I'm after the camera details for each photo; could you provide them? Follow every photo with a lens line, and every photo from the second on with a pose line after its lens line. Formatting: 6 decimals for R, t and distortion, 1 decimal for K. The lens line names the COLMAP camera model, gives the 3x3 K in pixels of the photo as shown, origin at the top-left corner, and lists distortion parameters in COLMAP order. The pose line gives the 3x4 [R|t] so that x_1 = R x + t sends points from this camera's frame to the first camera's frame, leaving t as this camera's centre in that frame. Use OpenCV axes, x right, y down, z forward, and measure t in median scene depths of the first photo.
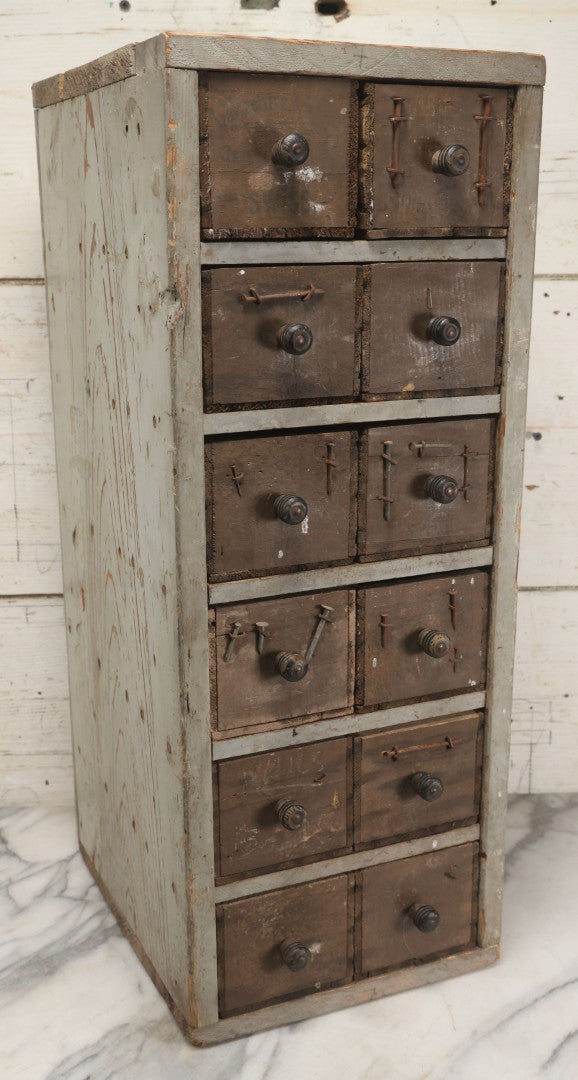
lens RADIAL K [[1230.0, 0, 292.0], [0, 1230.0, 553.2], [0, 0, 1]] dist [-0.006520, 0.011760]
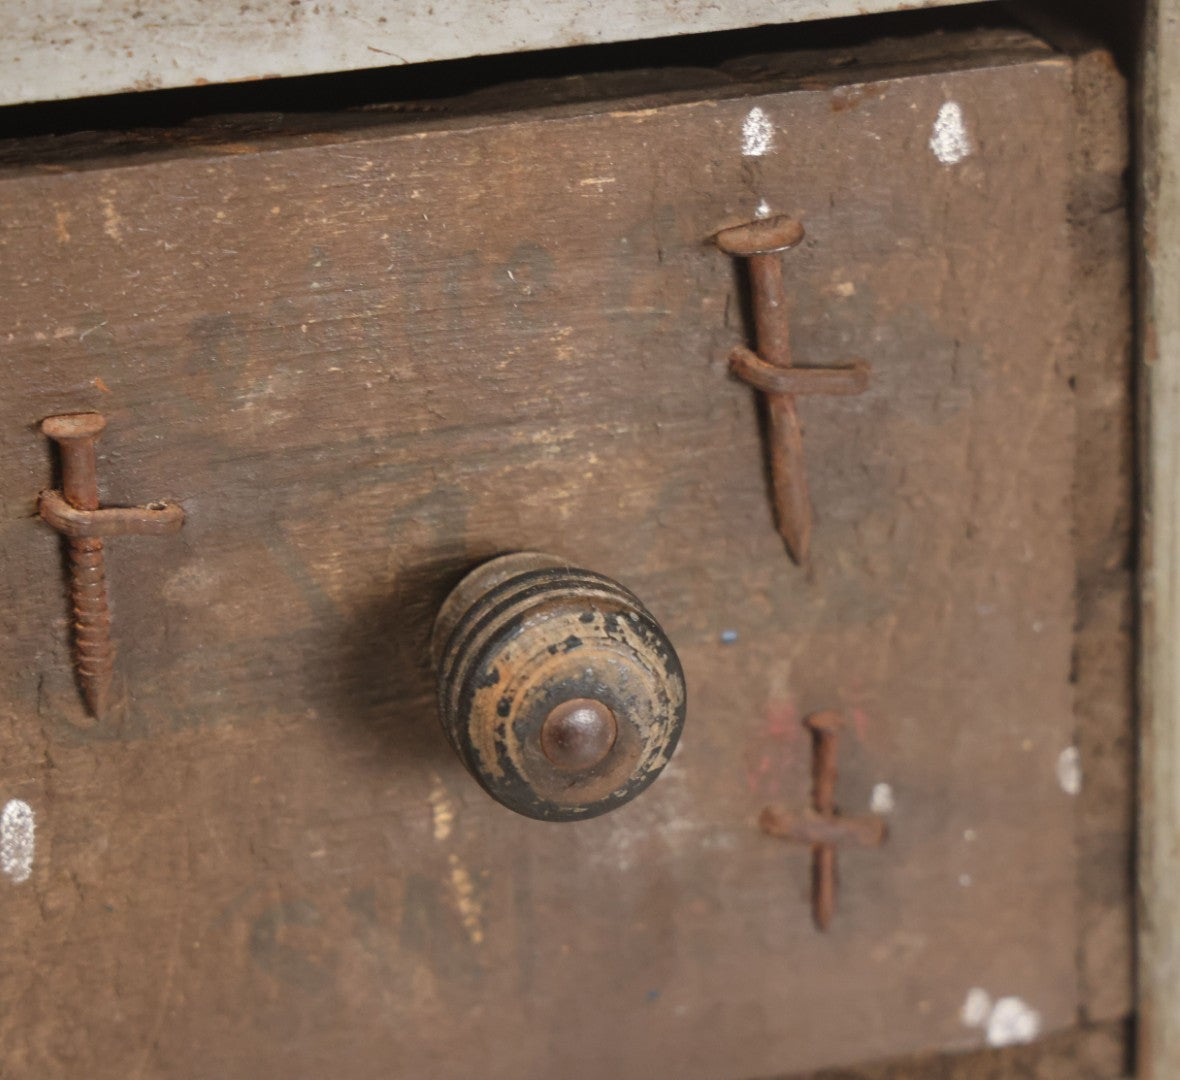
lens RADIAL K [[5012.3, 0, 590.7], [0, 5012.3, 540.5], [0, 0, 1]] dist [0.255300, 4.536705]
pose [[0.982758, 0.027785, -0.182795, 0.194280], [-0.010964, 0.995662, 0.092393, 0.017301], [0.184570, -0.088795, 0.978800, 0.533690]]
